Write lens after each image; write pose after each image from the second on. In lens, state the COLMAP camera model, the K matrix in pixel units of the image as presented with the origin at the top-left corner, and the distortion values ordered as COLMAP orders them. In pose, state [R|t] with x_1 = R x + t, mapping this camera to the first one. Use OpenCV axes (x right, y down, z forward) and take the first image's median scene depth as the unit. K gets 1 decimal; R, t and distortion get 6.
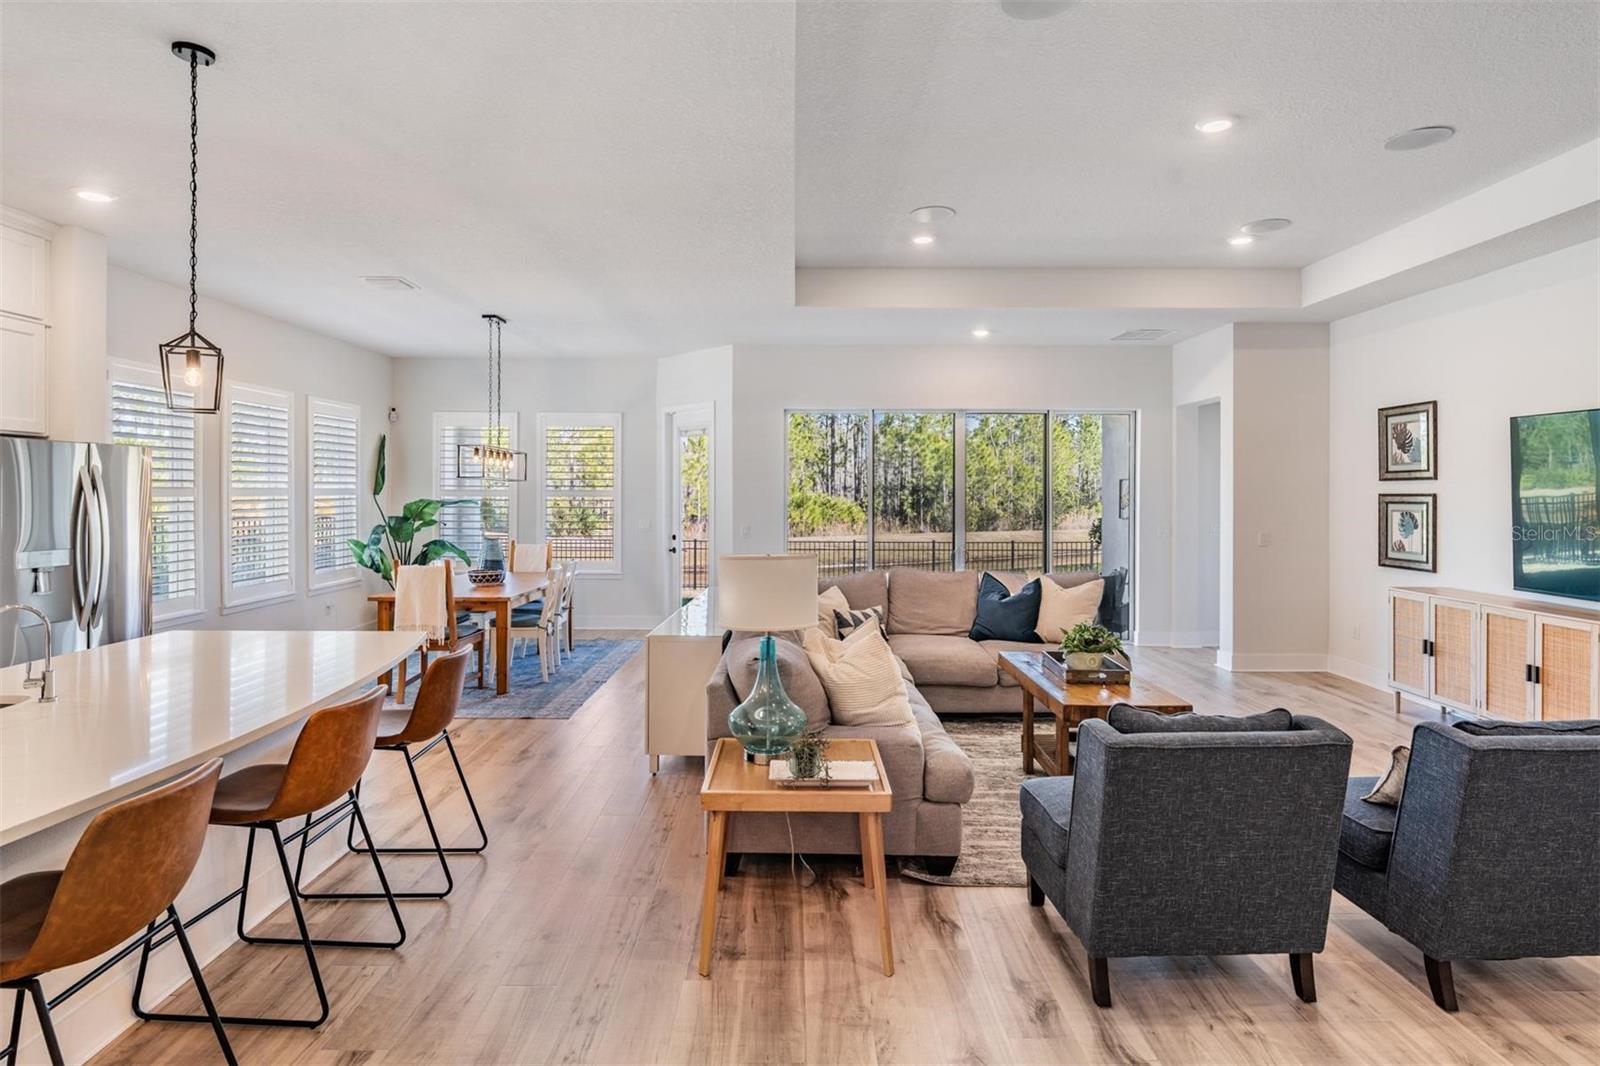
lens RADIAL K [[852.1, 0, 800.7], [0, 852.1, 493.4], [0, 0, 1]] dist [0.002287, 0.000860]
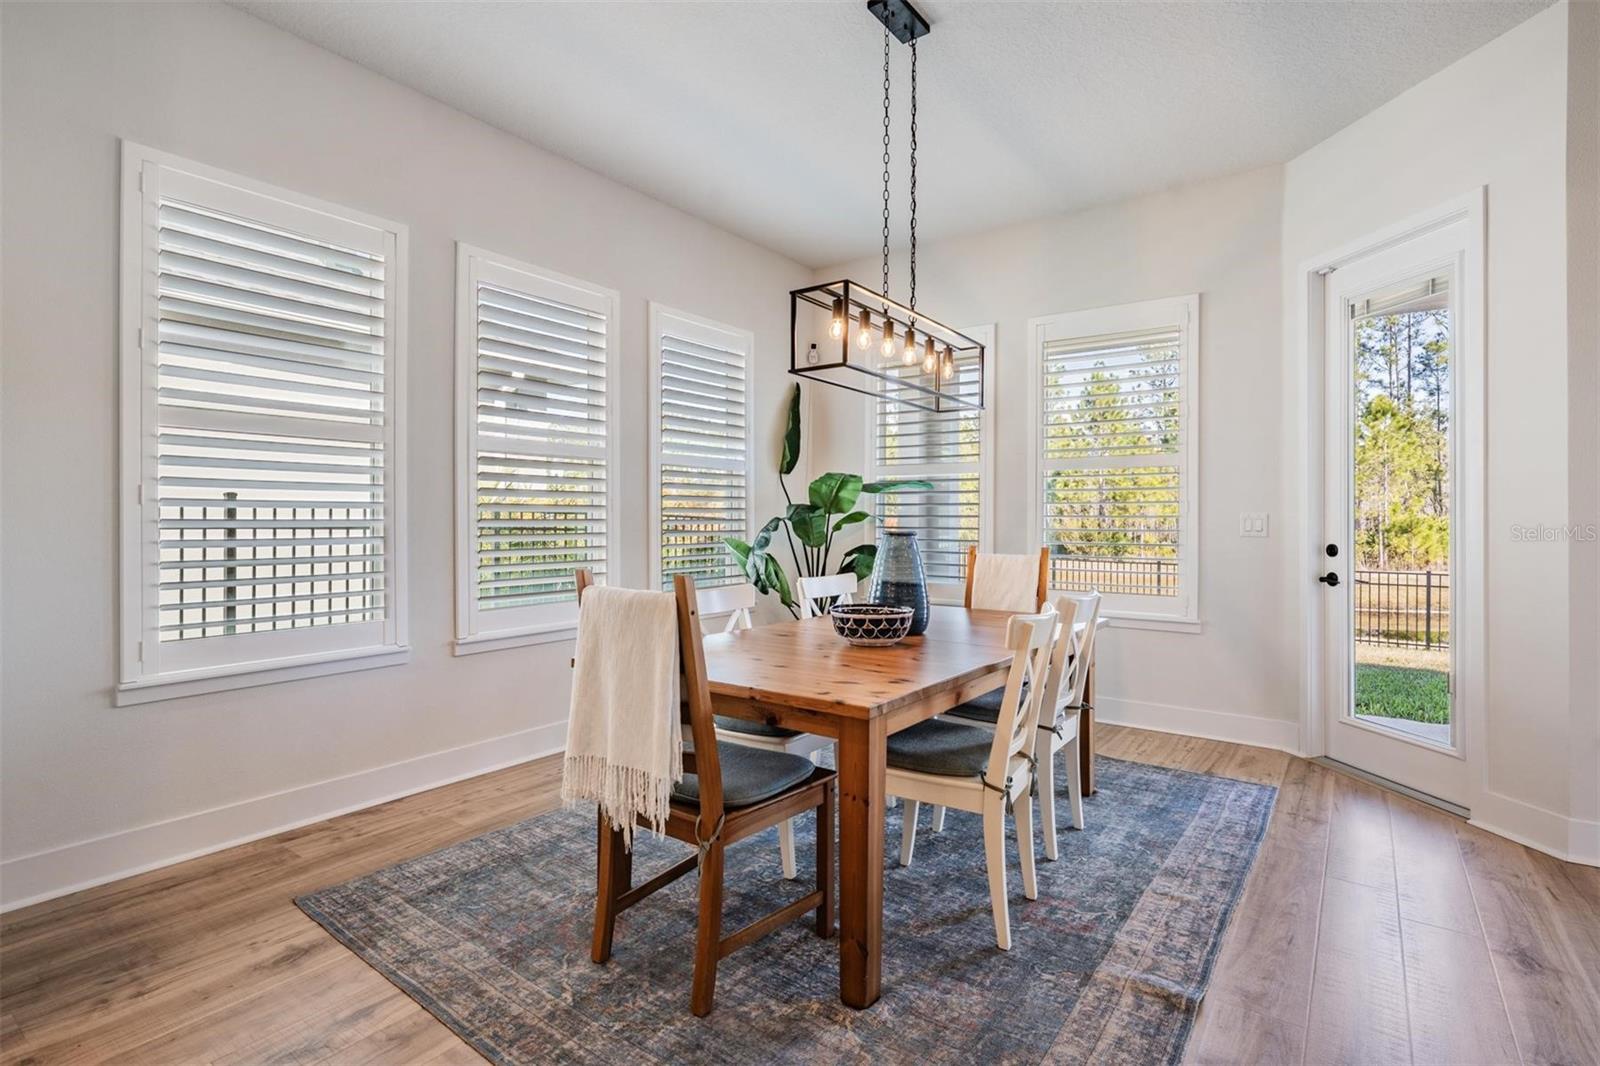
lens RADIAL K [[777.2, 0, 792.6], [0, 777.2, 519.3], [0, 0, 1]] dist [0.000491, -0.000242]
pose [[0.801633, -0.000357, -0.597816, -0.144093], [-0.001750, 0.999994, -0.002945, 0.040615], [0.597814, 0.003407, 0.801628, 0.557168]]
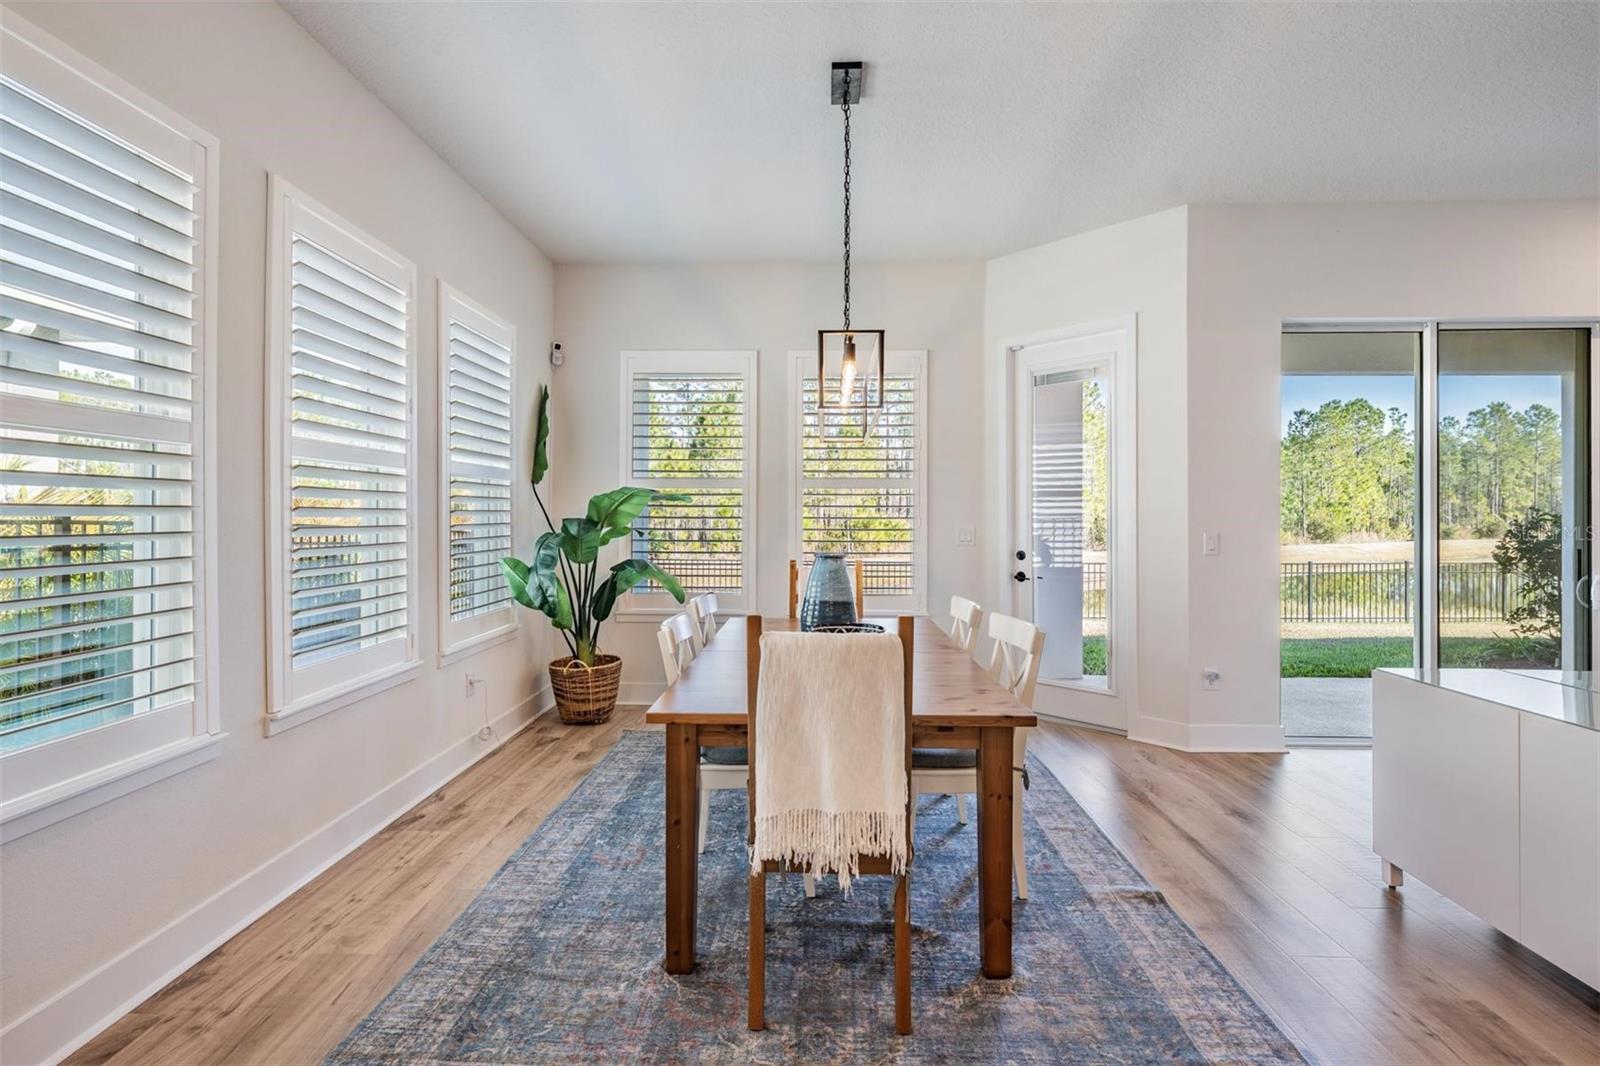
lens RADIAL K [[782.4, 0, 787.2], [0, 782.4, 516.2], [0, 0, 1]] dist [0.000031, -0.000148]
pose [[0.999025, -0.002148, -0.044091, -0.315088], [0.002036, 0.999995, -0.002582, 0.027808], [0.044097, 0.002489, 0.999024, 0.486941]]
